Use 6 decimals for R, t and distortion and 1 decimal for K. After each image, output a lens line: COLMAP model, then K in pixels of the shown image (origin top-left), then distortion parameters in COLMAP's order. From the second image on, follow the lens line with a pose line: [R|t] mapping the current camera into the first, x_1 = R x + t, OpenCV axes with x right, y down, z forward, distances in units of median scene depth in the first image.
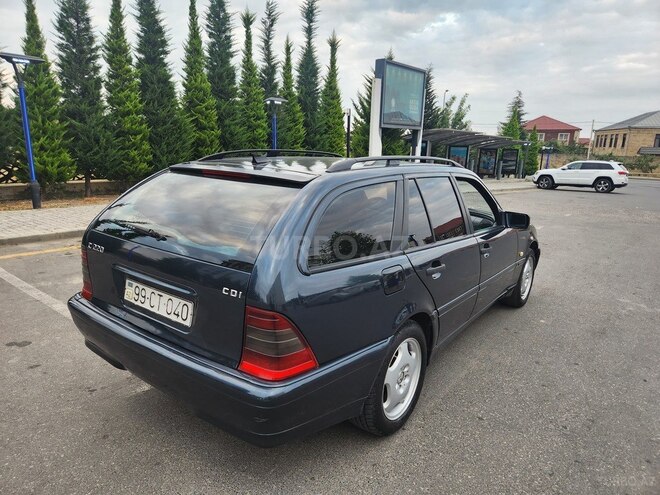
lens RADIAL K [[438.9, 0, 326.2], [0, 438.9, 249.3], [0, 0, 1]] dist [0.070984, -0.063428]
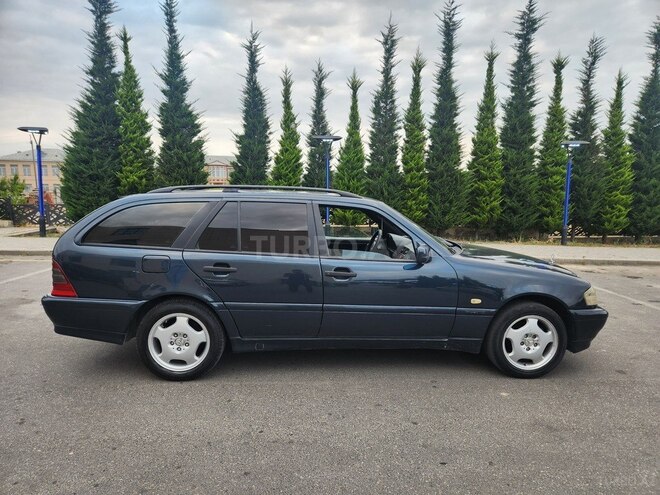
lens RADIAL K [[438.9, 0, 326.2], [0, 438.9, 249.3], [0, 0, 1]] dist [0.070984, -0.063428]
pose [[0.658663, 0.067859, -0.749372, 0.263334], [-0.158595, 0.986072, -0.050104, 0.000393], [0.735534, 0.151848, 0.660251, 0.068179]]
